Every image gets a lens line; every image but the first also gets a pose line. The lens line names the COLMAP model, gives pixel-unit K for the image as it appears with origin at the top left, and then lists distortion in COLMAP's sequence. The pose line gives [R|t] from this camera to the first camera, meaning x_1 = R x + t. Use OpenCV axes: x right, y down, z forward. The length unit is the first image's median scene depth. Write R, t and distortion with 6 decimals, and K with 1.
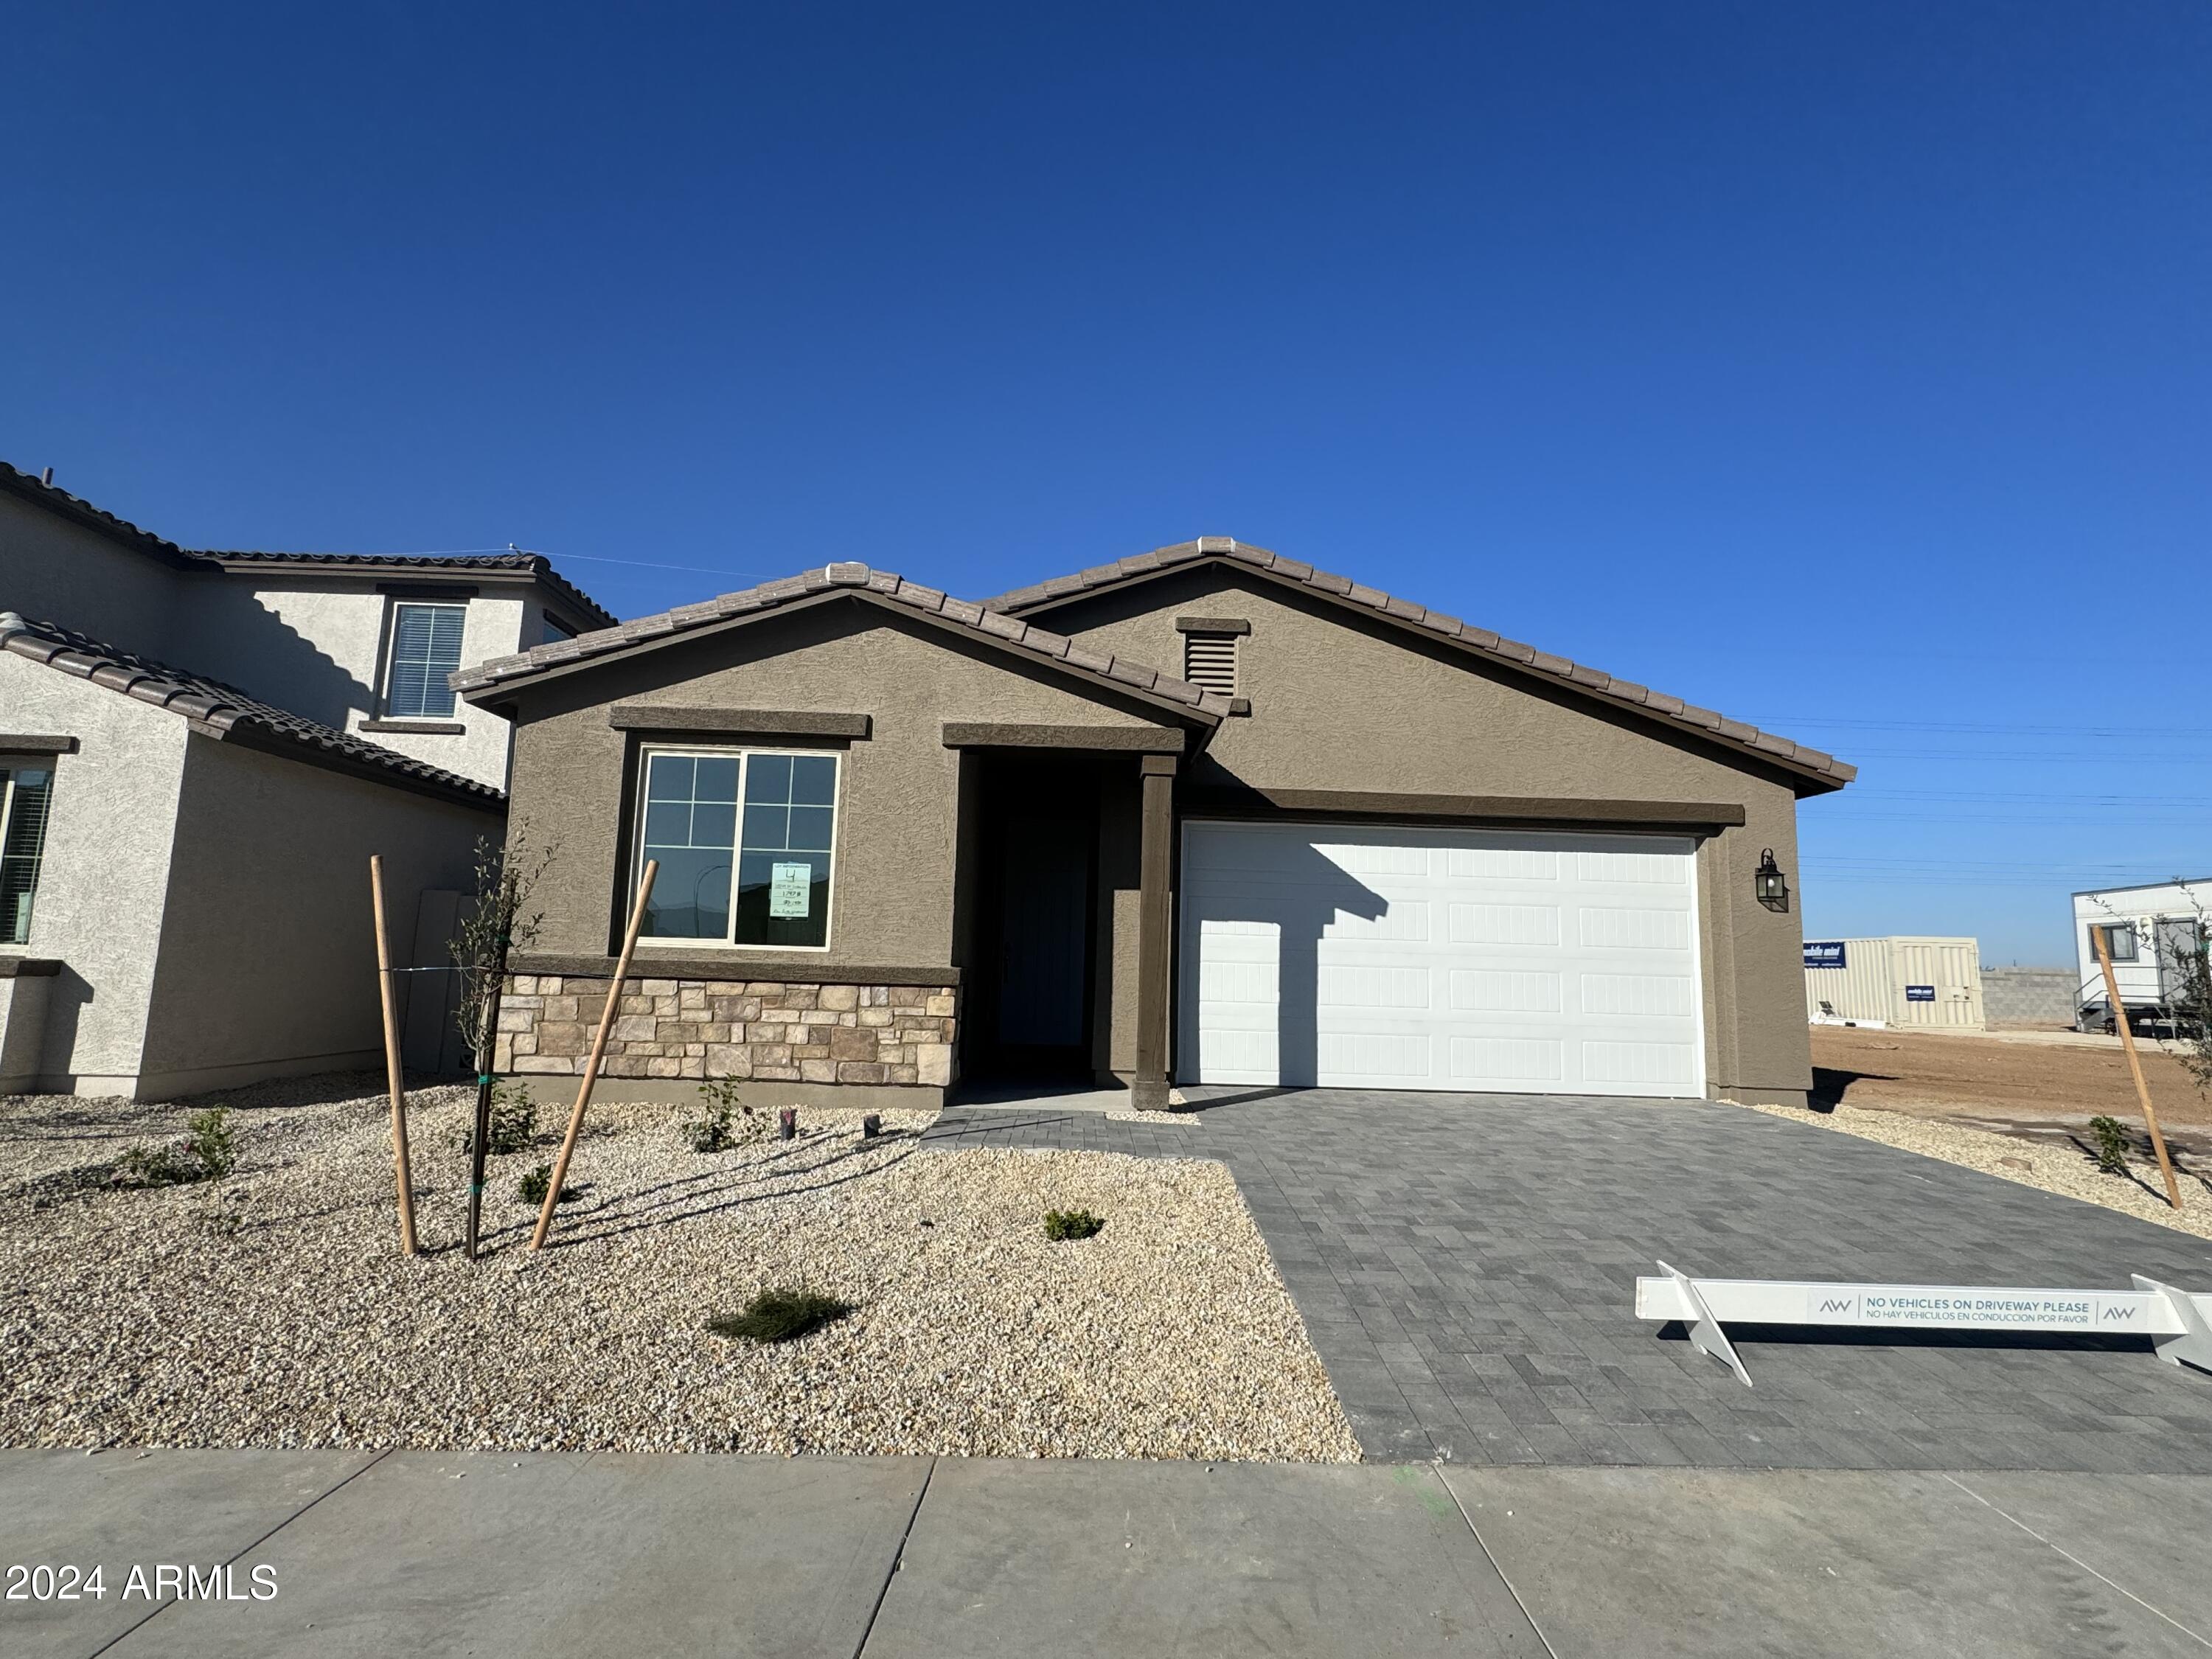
lens RADIAL K [[1072.5, 0, 1107.2], [0, 1072.5, 829.9], [0, 0, 1]] dist [0.000152, -0.000081]
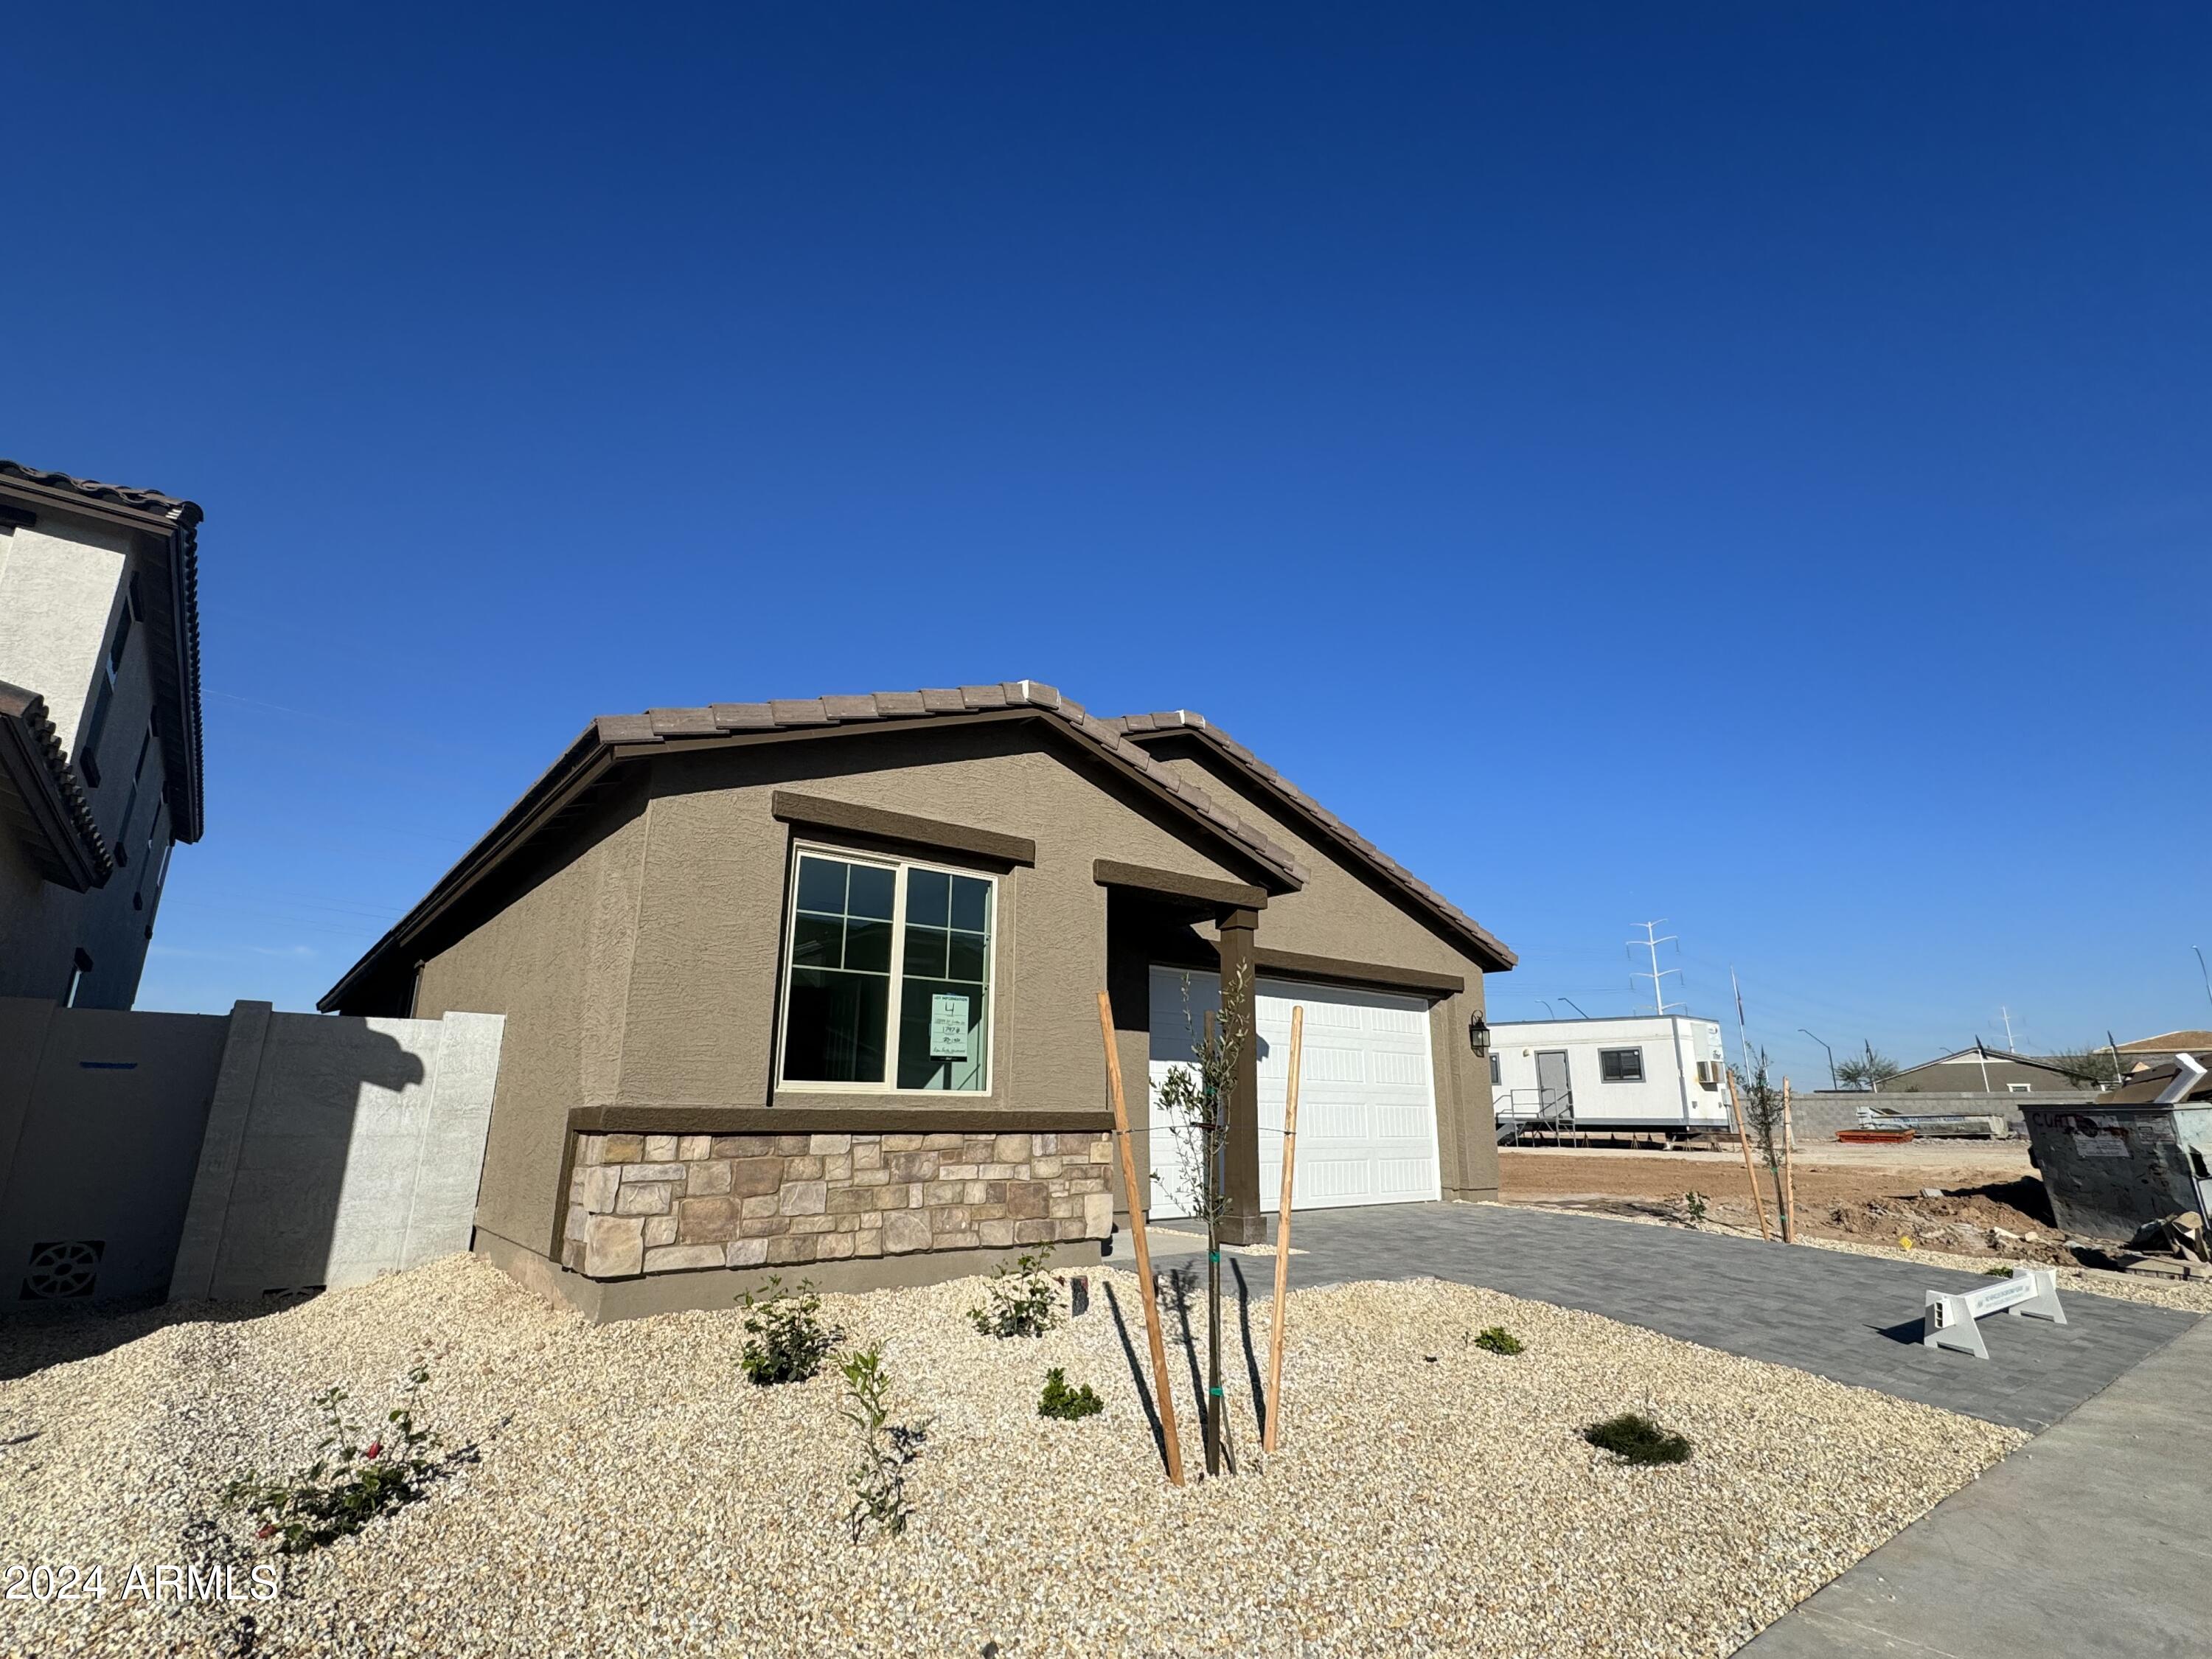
lens RADIAL K [[1072.5, 0, 1107.2], [0, 1072.5, 829.9], [0, 0, 1]] dist [0.000152, -0.000081]
pose [[0.793122, 0.134175, 0.594099, -0.761311], [-0.064358, 0.988434, -0.137316, 0.009749], [-0.605653, 0.070673, 0.792584, 0.212629]]
